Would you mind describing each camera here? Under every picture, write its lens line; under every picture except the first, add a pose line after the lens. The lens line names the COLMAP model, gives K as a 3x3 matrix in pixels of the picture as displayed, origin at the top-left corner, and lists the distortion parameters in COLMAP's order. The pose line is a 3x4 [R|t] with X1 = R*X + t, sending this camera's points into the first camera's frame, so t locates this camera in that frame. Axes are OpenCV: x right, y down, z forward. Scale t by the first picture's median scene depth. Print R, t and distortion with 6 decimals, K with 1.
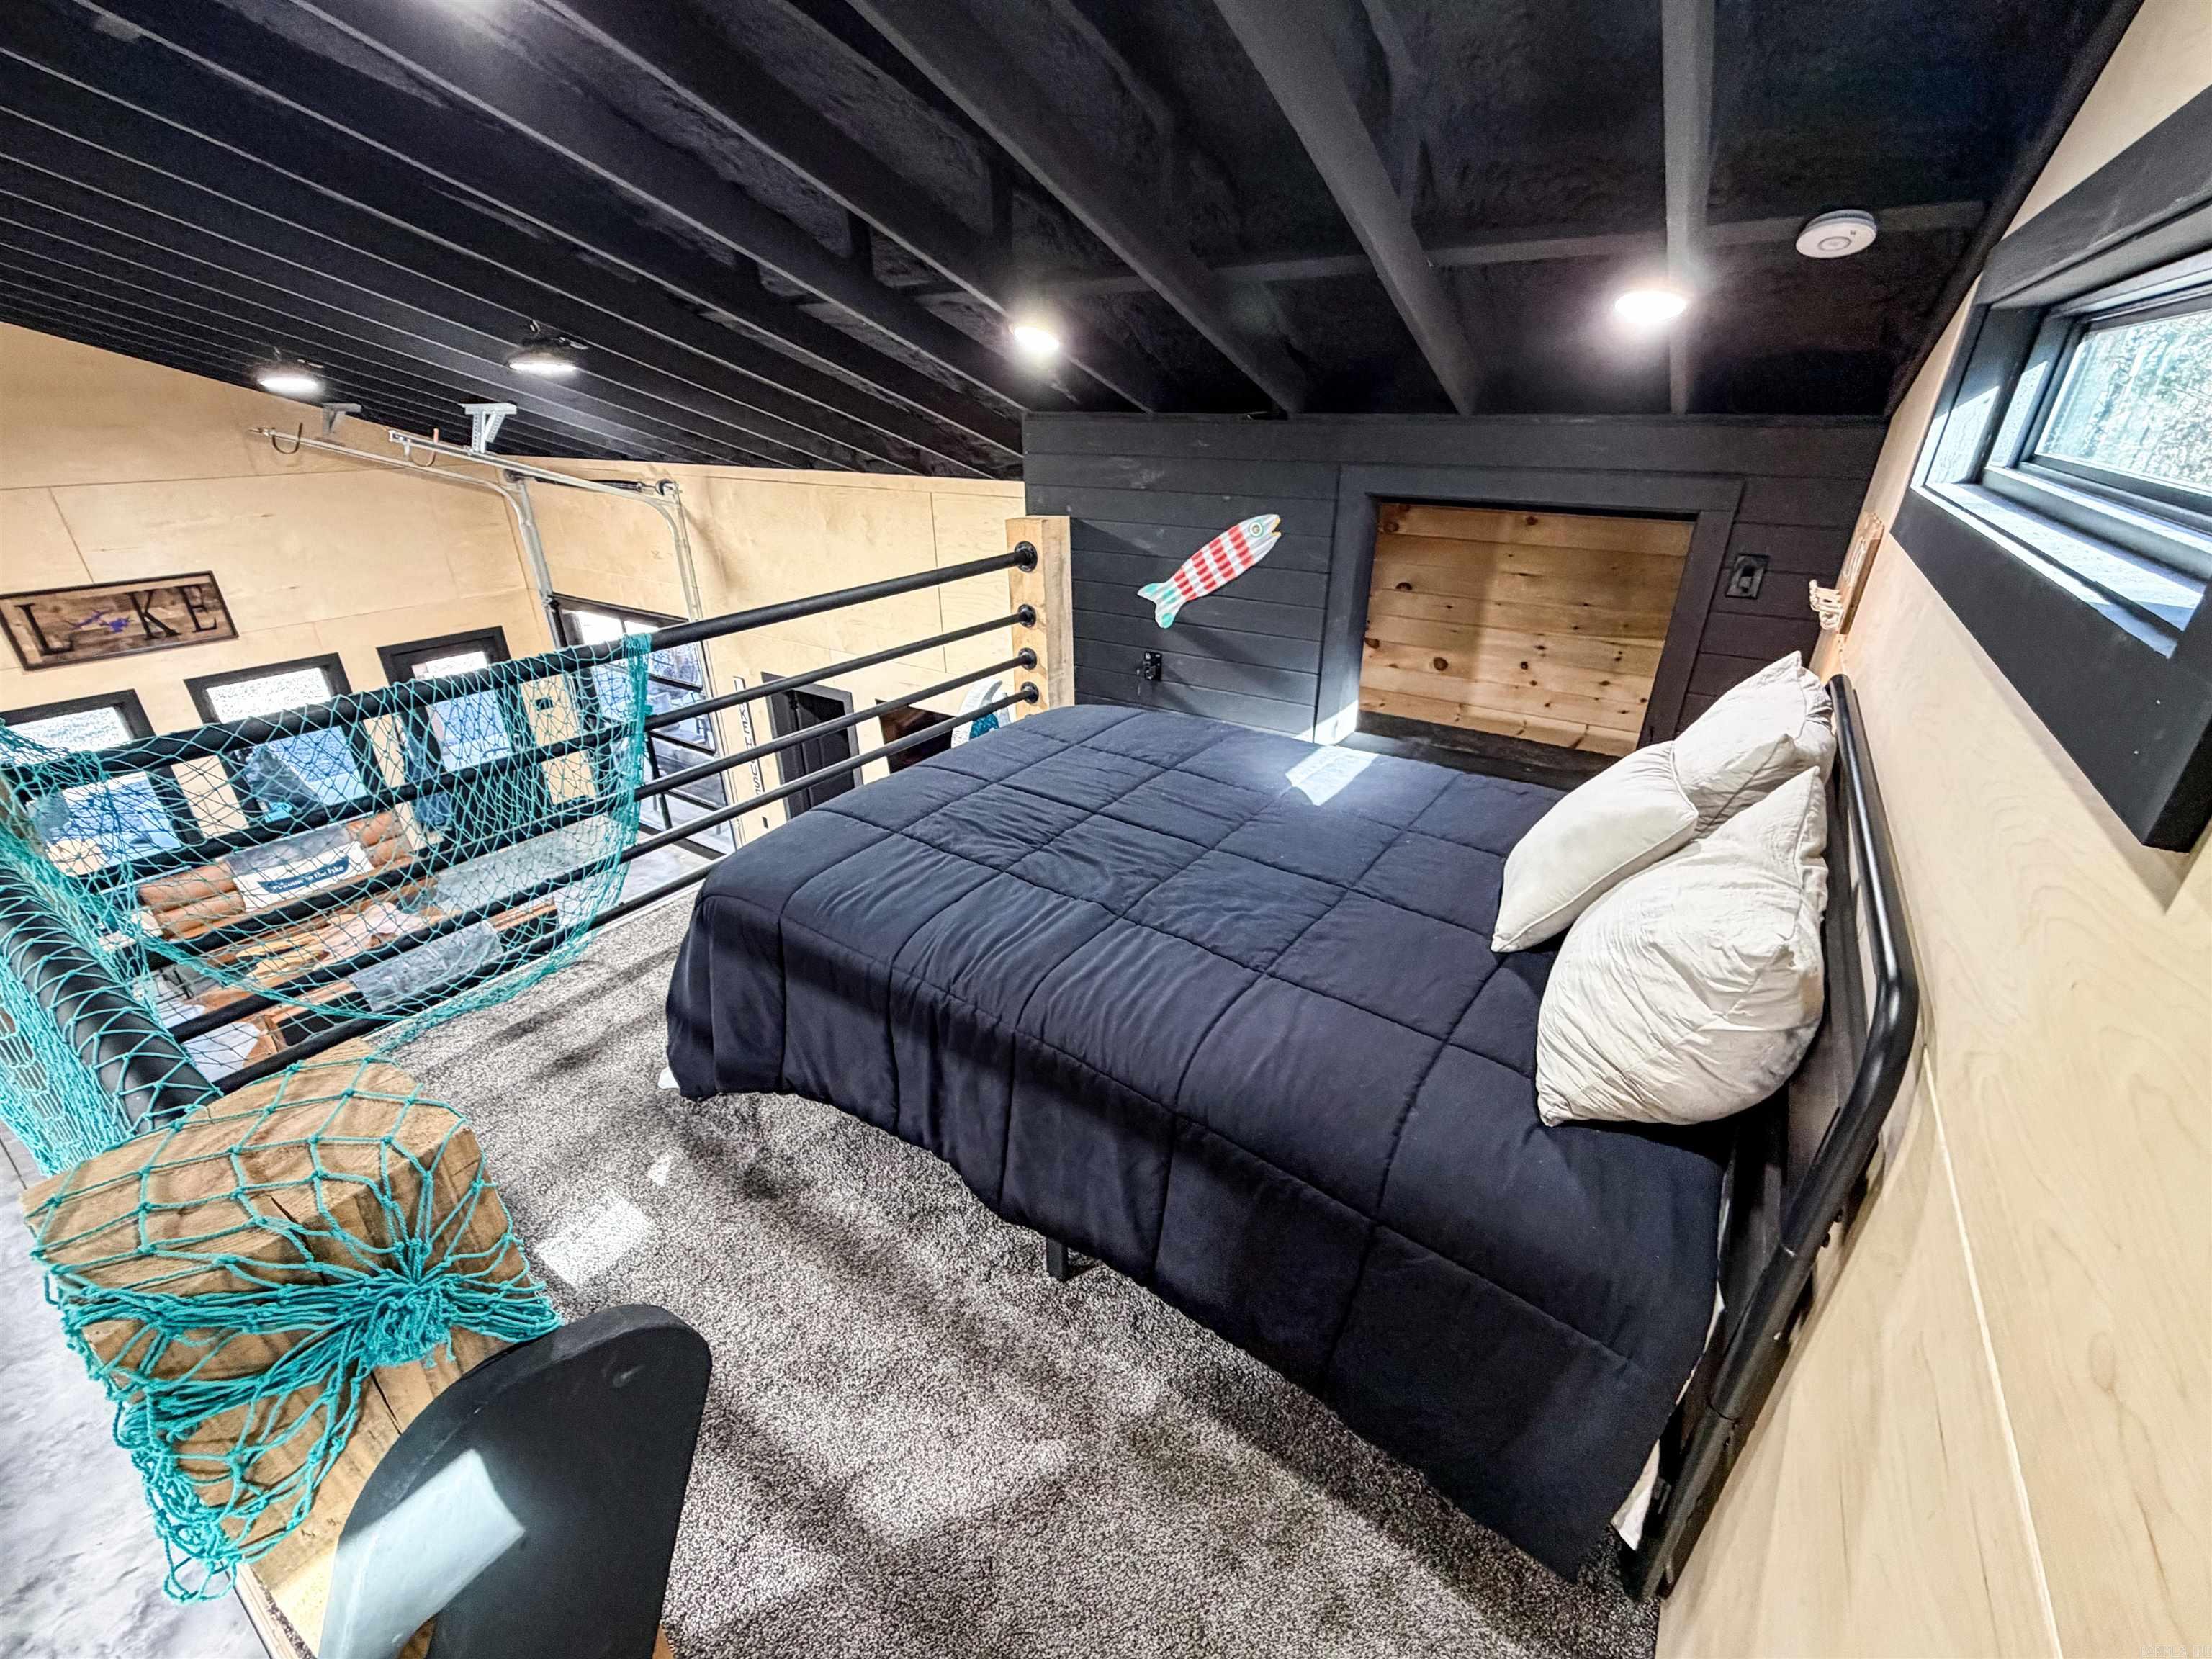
lens RADIAL K [[901.0, 0, 1096.5], [0, 901.0, 835.4], [0, 0, 1]] dist [0.000640, 0.000159]
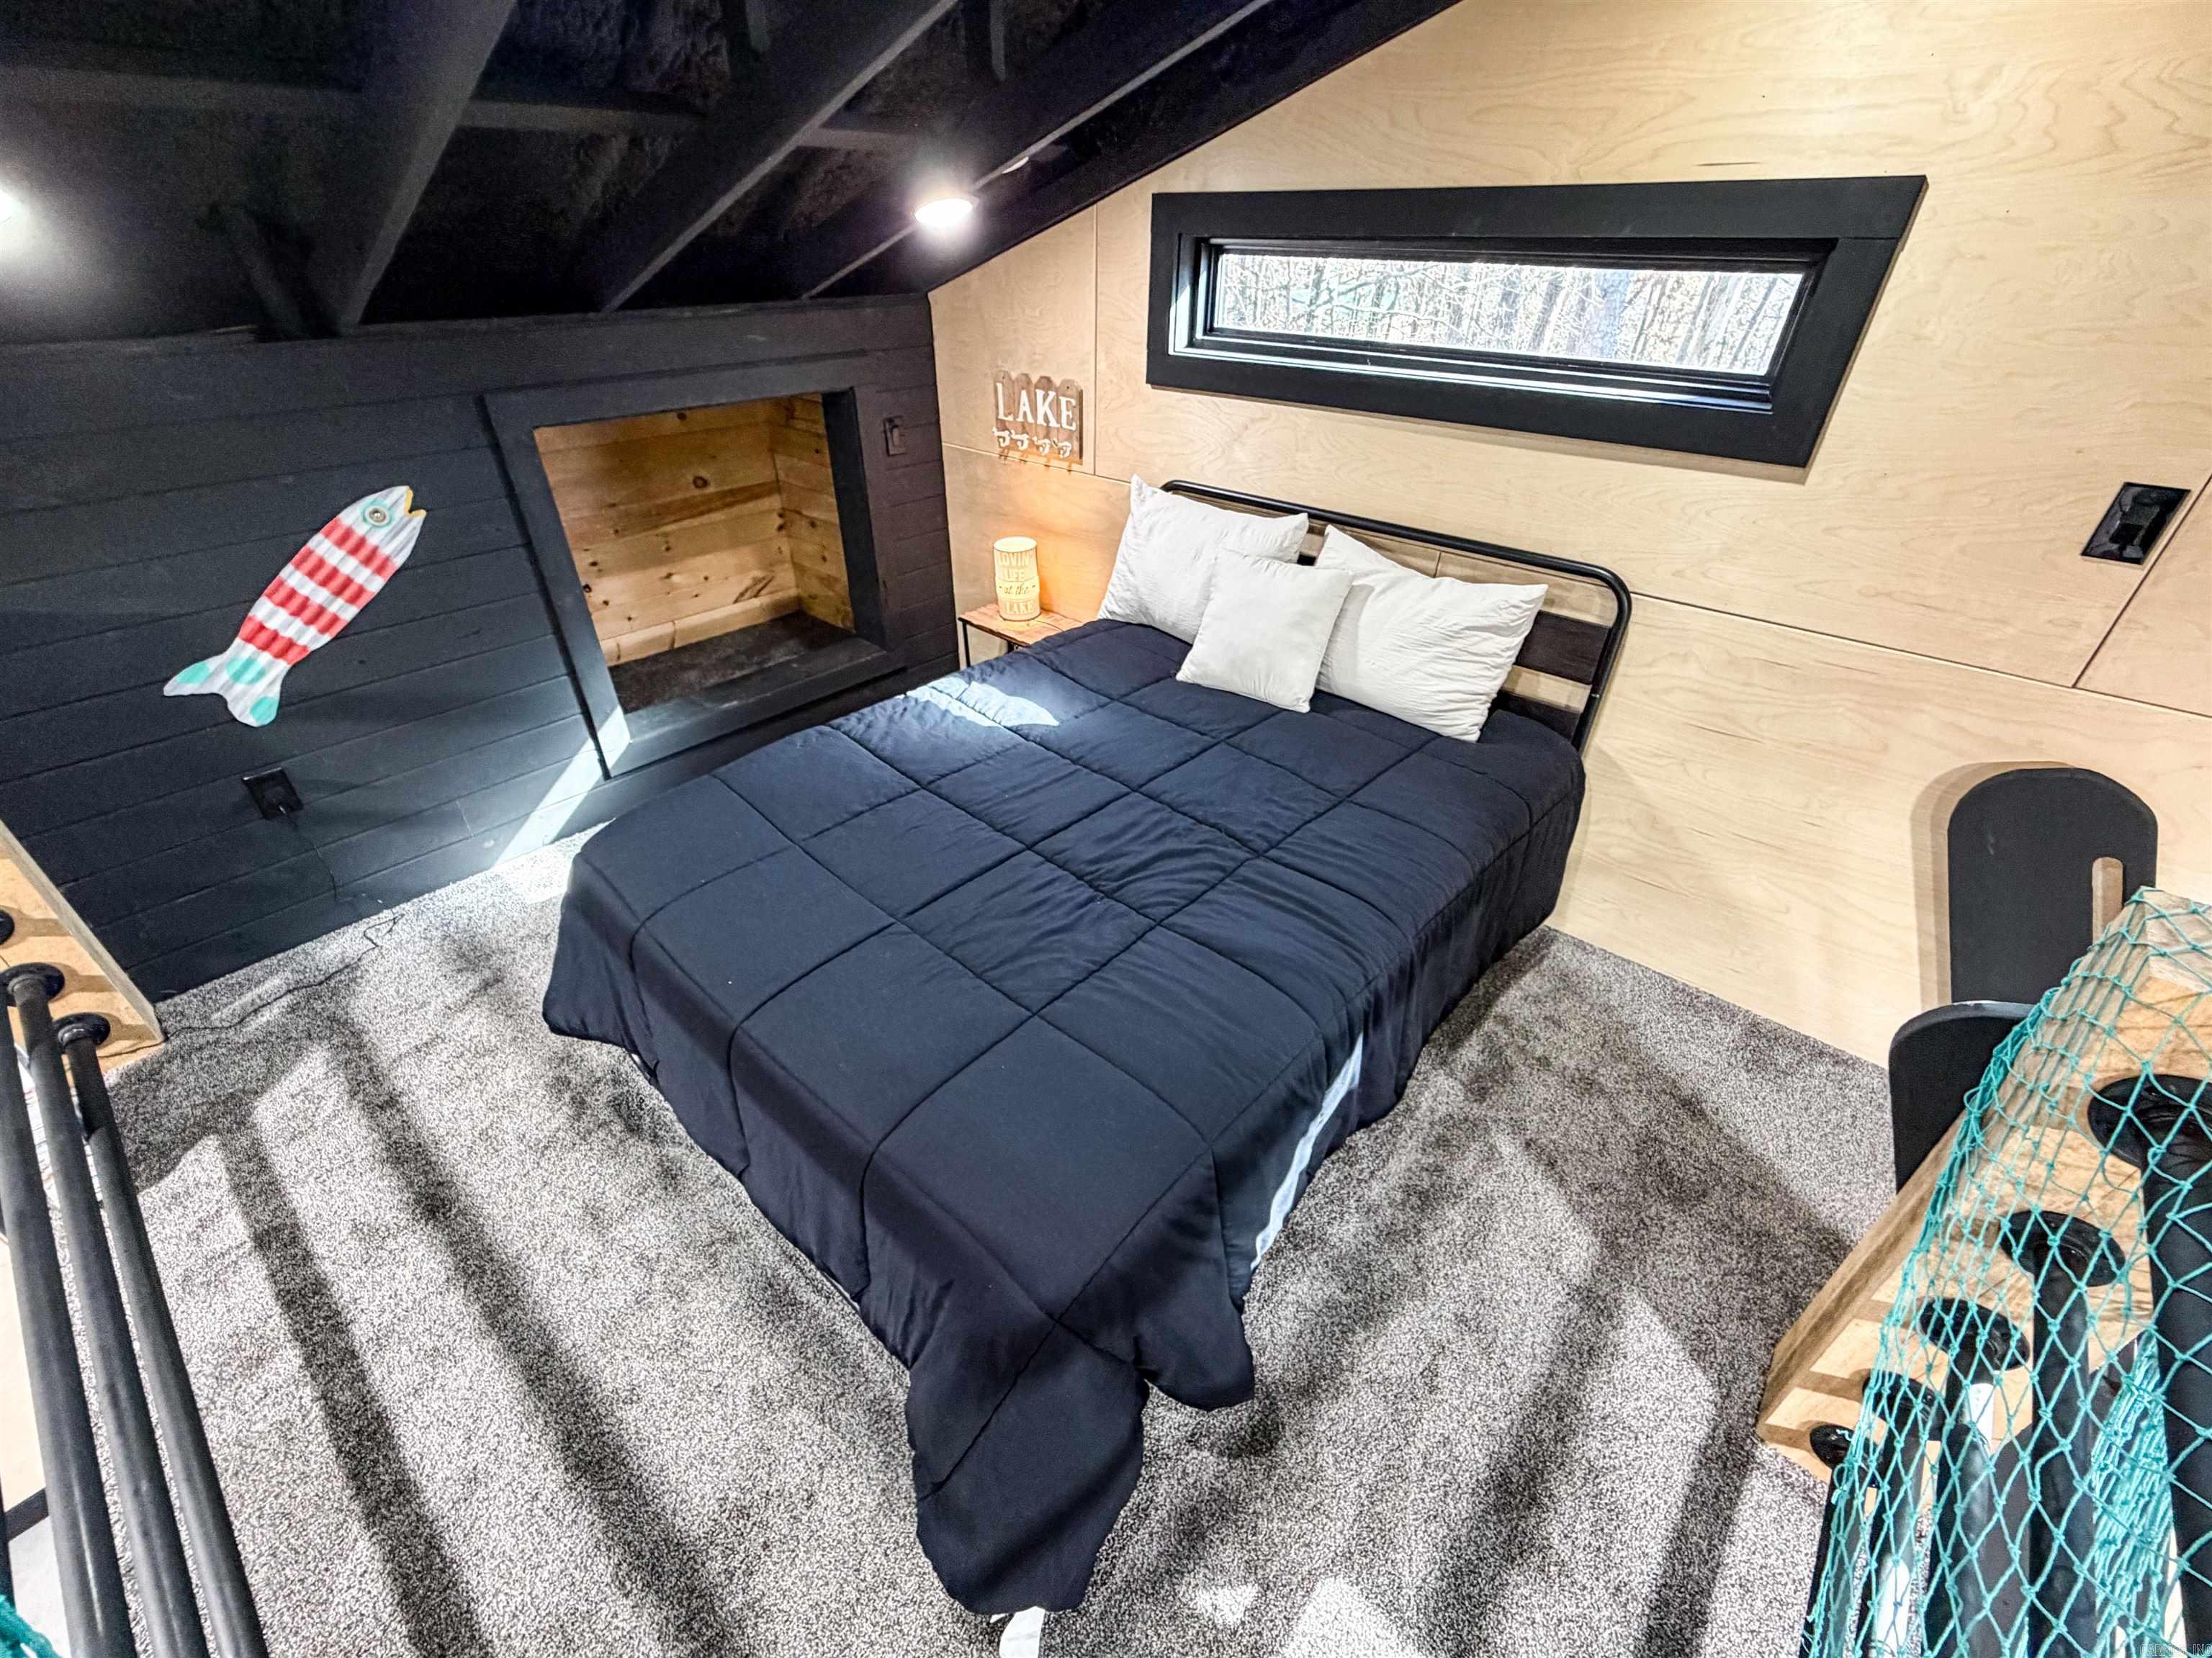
lens RADIAL K [[901.0, 0, 1097.8], [0, 901.0, 826.9], [0, 0, 1]] dist [0.000640, 0.000159]
pose [[0.134151, -0.547873, 0.825735, -0.383089], [0.426411, 0.784093, 0.450968, -0.221883], [-0.894526, 0.291605, 0.338806, 0.361606]]
